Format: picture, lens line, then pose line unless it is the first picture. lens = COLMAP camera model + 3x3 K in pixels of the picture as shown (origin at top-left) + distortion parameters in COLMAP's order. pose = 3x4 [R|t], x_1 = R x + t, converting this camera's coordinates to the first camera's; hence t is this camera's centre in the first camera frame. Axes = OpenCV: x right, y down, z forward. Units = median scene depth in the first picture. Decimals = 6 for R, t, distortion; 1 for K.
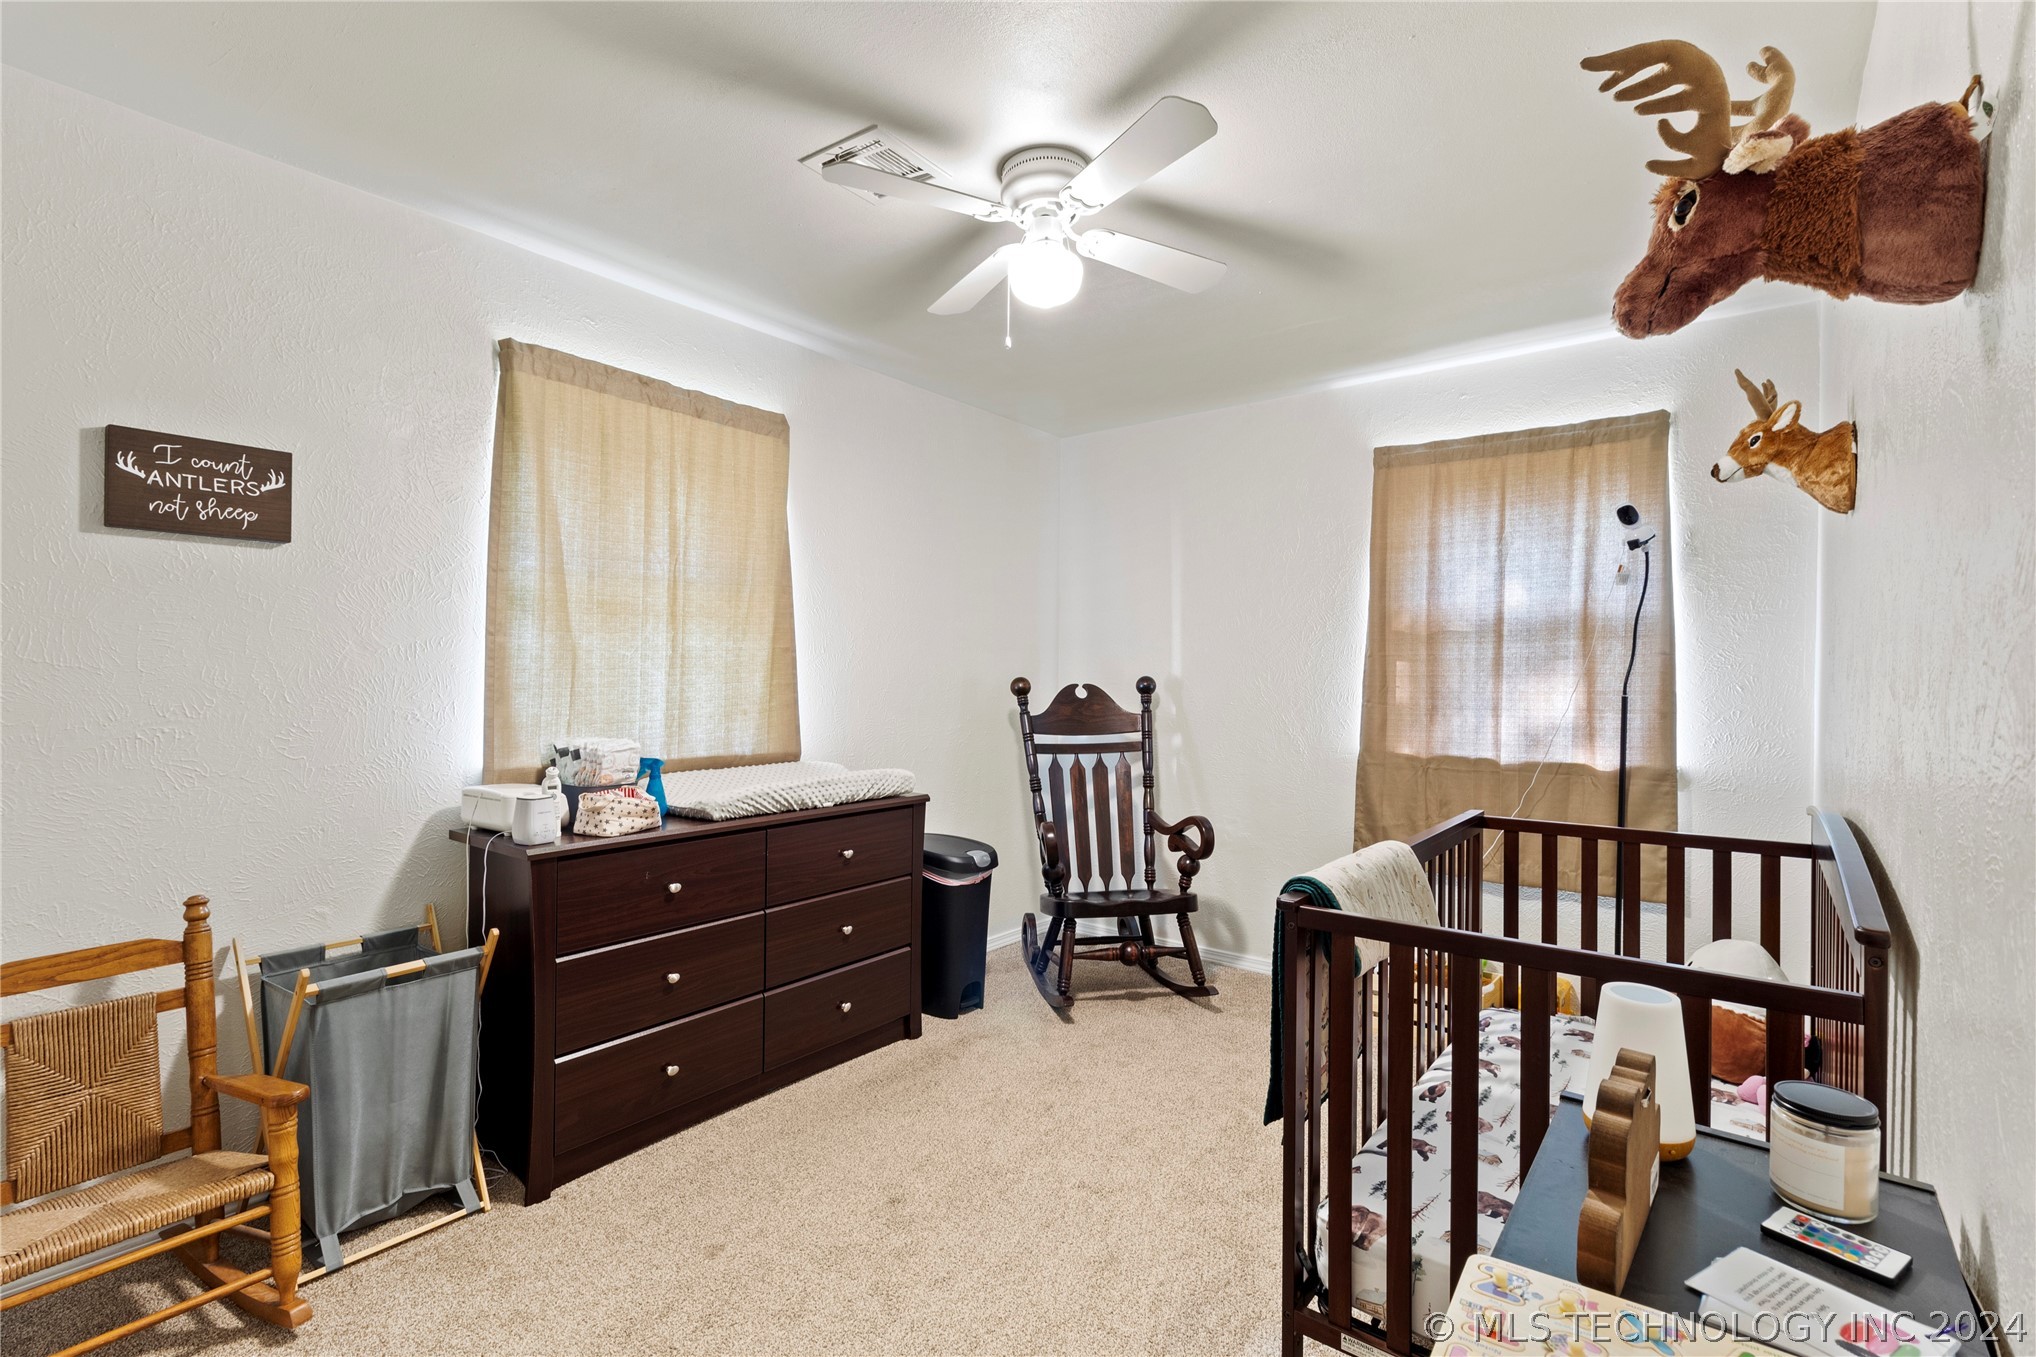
lens RADIAL K [[940.4, 0, 1024.5], [0, 940.4, 673.9], [0, 0, 1]] dist [0.001458, 0.000905]
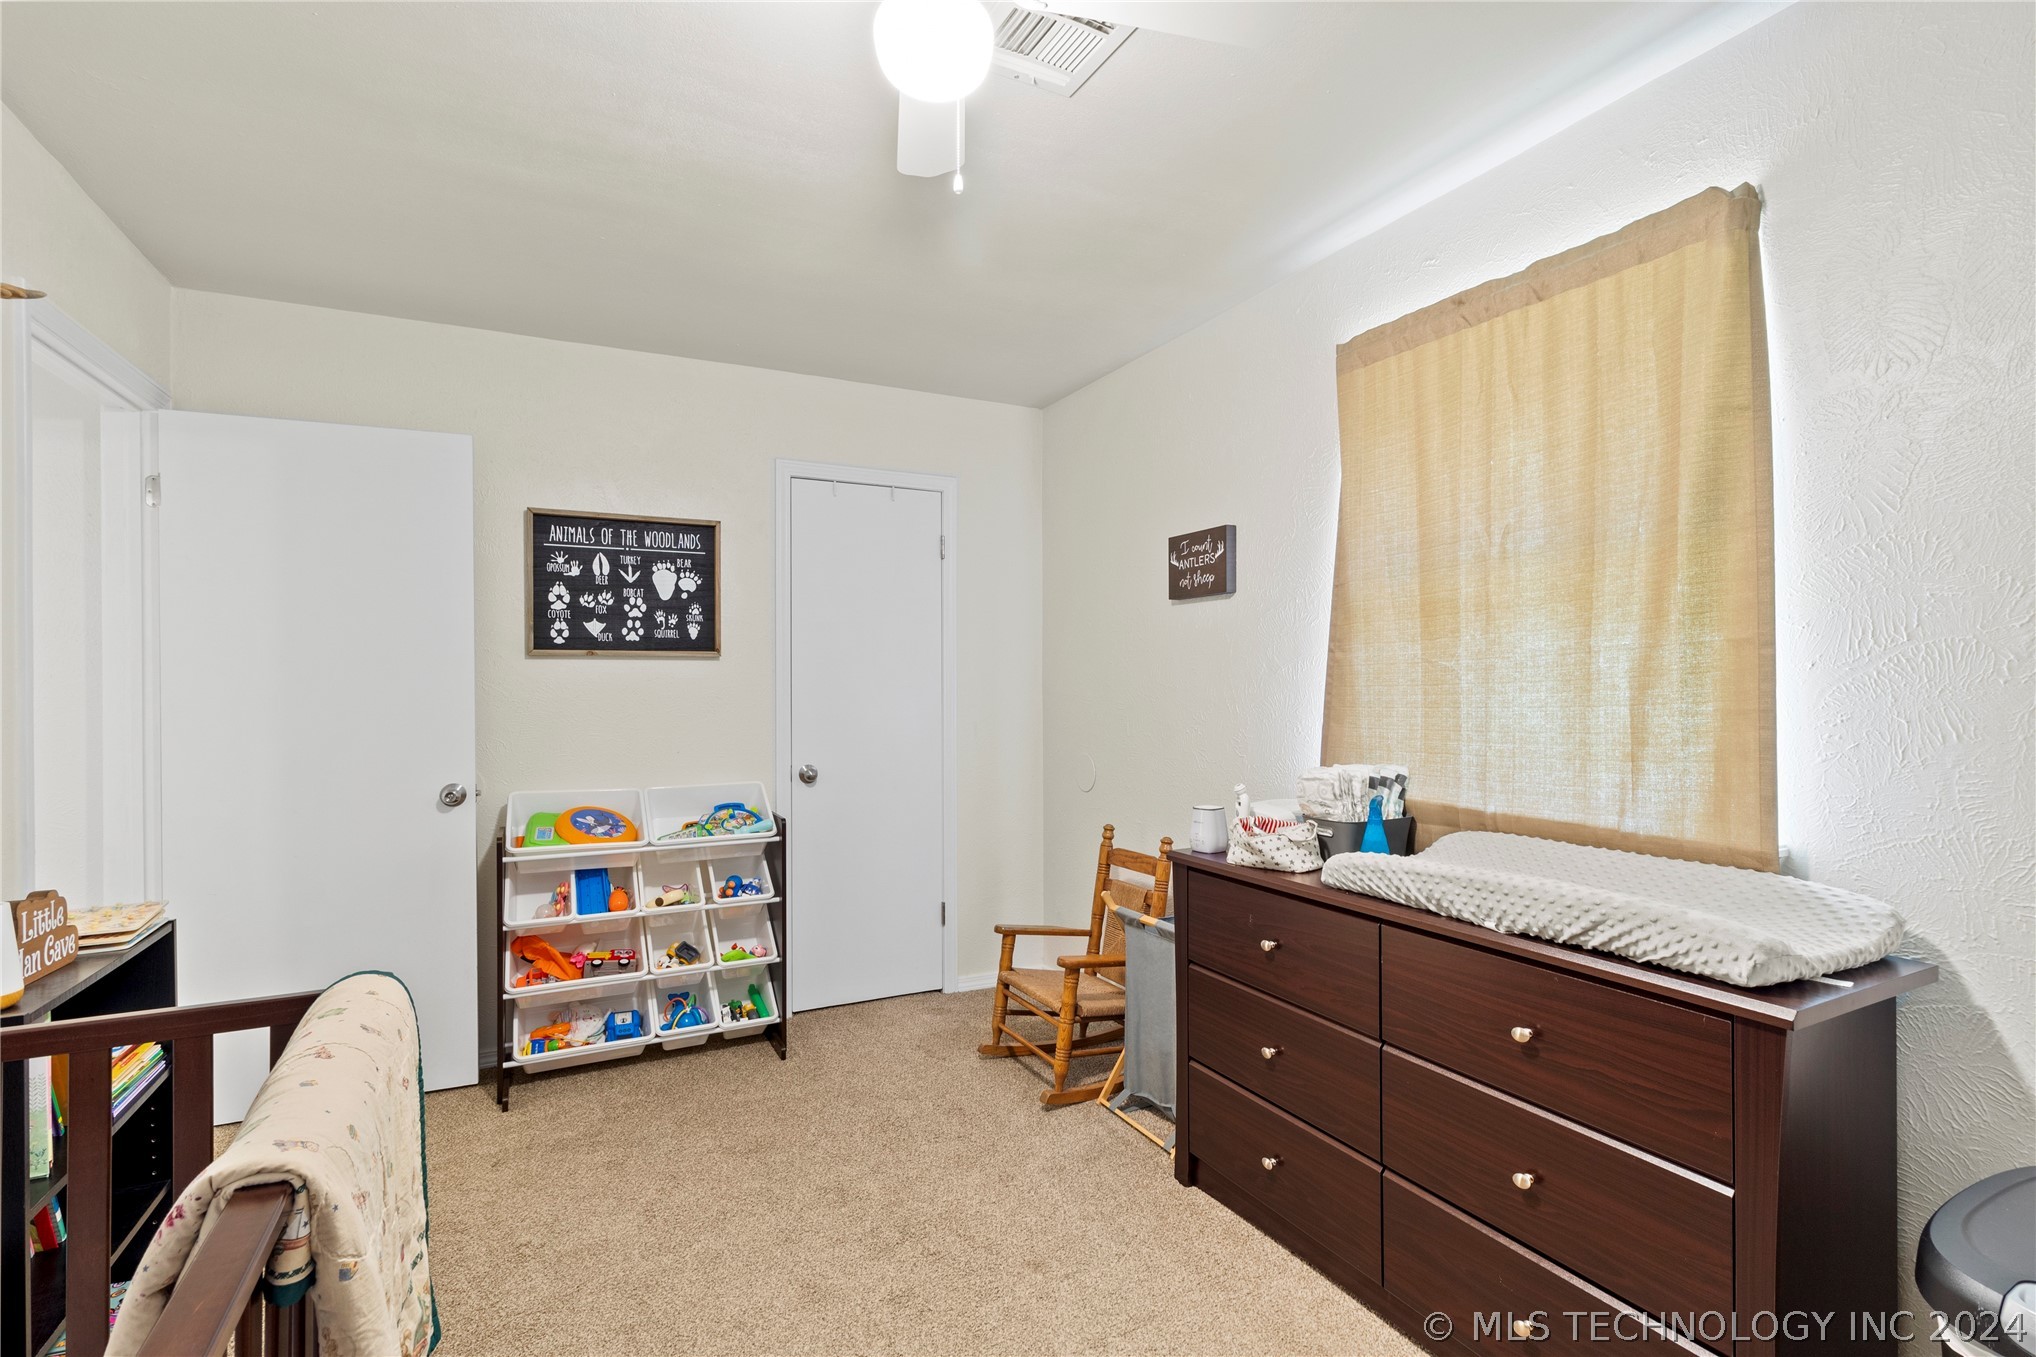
lens RADIAL K [[940.4, 0, 1024.5], [0, 940.4, 673.9], [0, 0, 1]] dist [0.001458, 0.000905]
pose [[-0.423003, -0.015440, -0.905997, 0.257515], [0.000371, 0.999852, -0.017213, -0.000476], [0.906128, -0.007617, -0.422934, 0.616712]]
